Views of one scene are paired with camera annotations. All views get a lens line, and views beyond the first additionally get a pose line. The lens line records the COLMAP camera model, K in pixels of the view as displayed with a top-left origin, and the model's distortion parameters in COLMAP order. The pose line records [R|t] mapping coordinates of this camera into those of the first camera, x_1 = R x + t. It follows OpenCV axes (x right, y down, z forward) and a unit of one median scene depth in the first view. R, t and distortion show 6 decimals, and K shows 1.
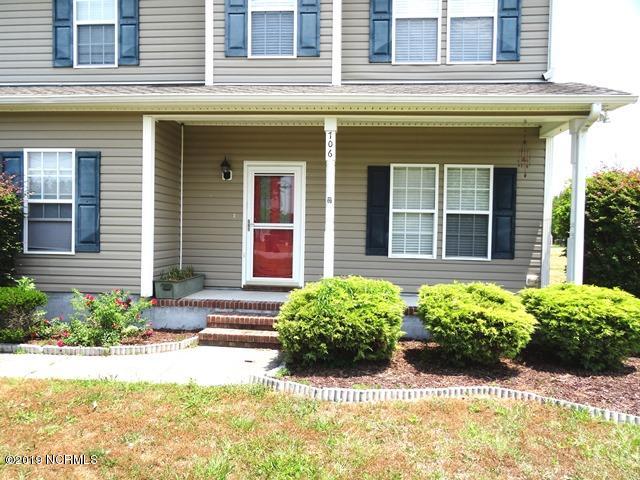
lens RADIAL K [[449.9, 0, 320.0], [0, 449.9, 240.0], [0, 0, 1]] dist [0.000232, 0.000278]
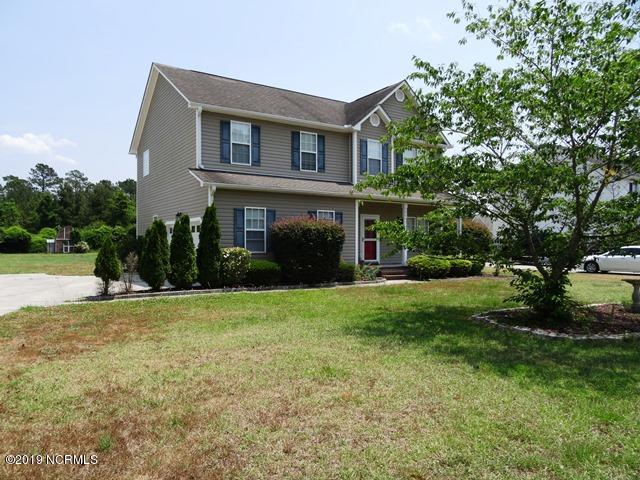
lens RADIAL K [[452.5, 0, 324.3], [0, 452.5, 240.4], [0, 0, 1]] dist [0.000513, -0.001559]
pose [[0.799011, -0.013907, 0.601156, -1.941324], [0.024053, 0.999672, -0.008843, -0.010633], [-0.600835, 0.021525, 0.799083, -0.935833]]
